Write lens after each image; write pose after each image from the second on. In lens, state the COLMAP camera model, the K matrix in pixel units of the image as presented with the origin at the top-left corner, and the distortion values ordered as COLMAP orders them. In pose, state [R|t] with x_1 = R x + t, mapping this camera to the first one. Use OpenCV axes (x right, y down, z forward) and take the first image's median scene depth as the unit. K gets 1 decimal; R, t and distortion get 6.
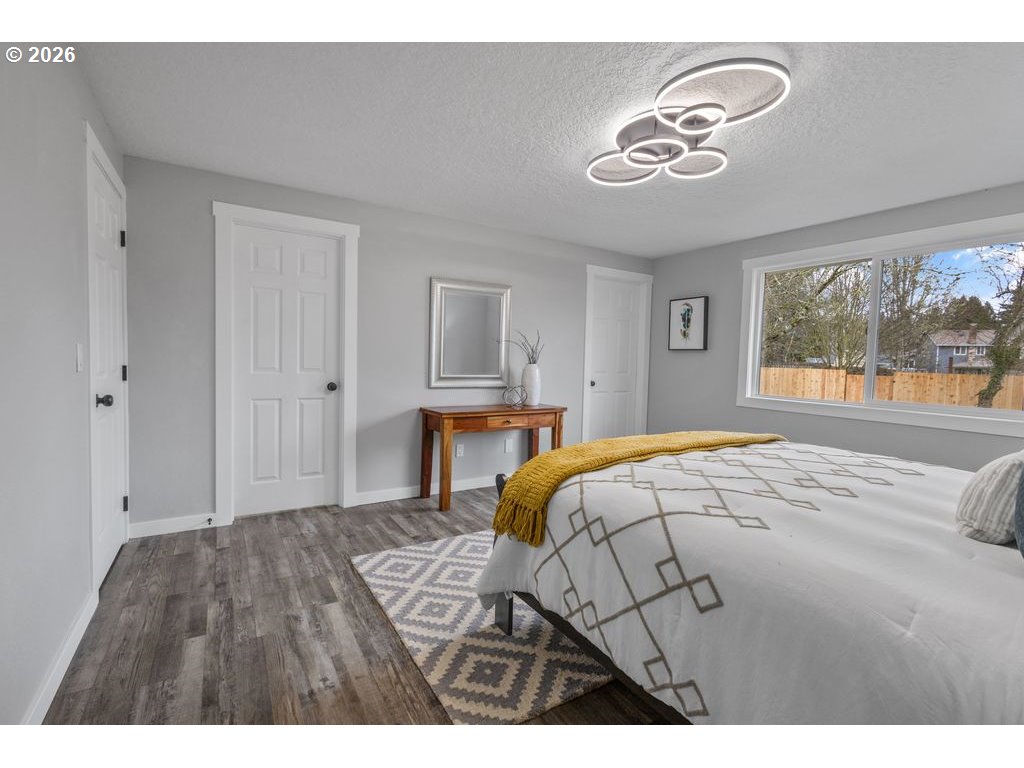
lens RADIAL K [[466.5, 0, 511.3], [0, 466.5, 382.3], [0, 0, 1]] dist [0.006033, -0.001383]
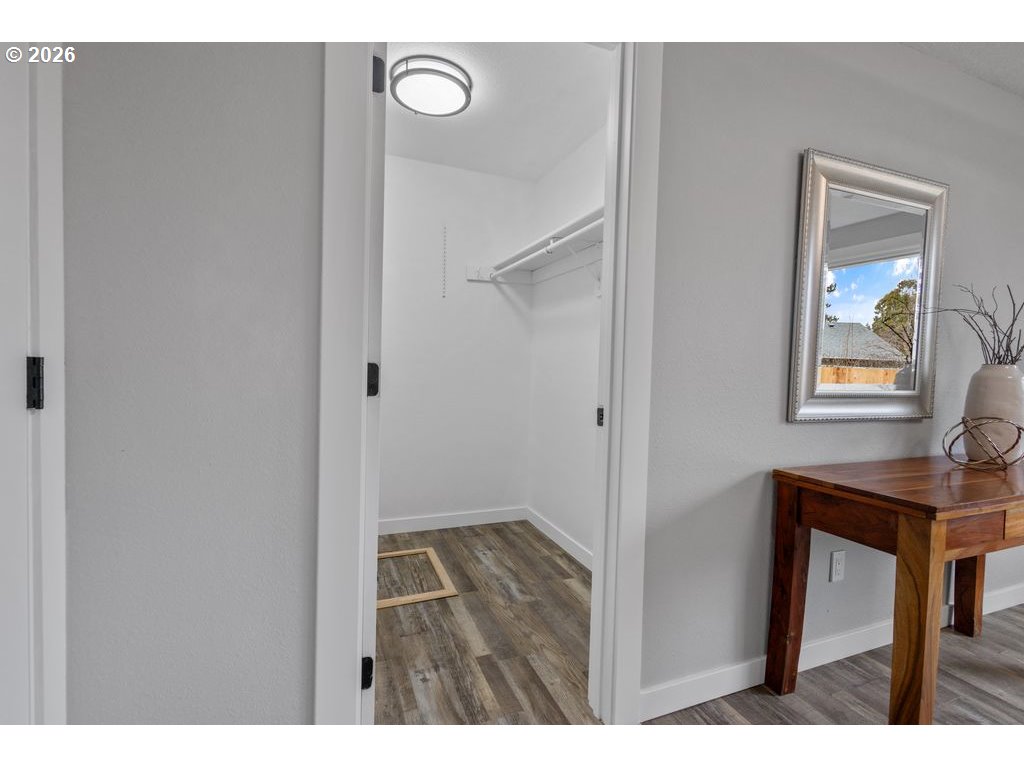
lens RADIAL K [[466.5, 0, 512.9], [0, 466.5, 379.9], [0, 0, 1]] dist [0.006033, -0.001383]
pose [[0.981372, 0.011844, -0.191752, -0.336661], [-0.013391, 0.999887, -0.006773, -0.017427], [0.191650, 0.009215, 0.981420, 0.550808]]
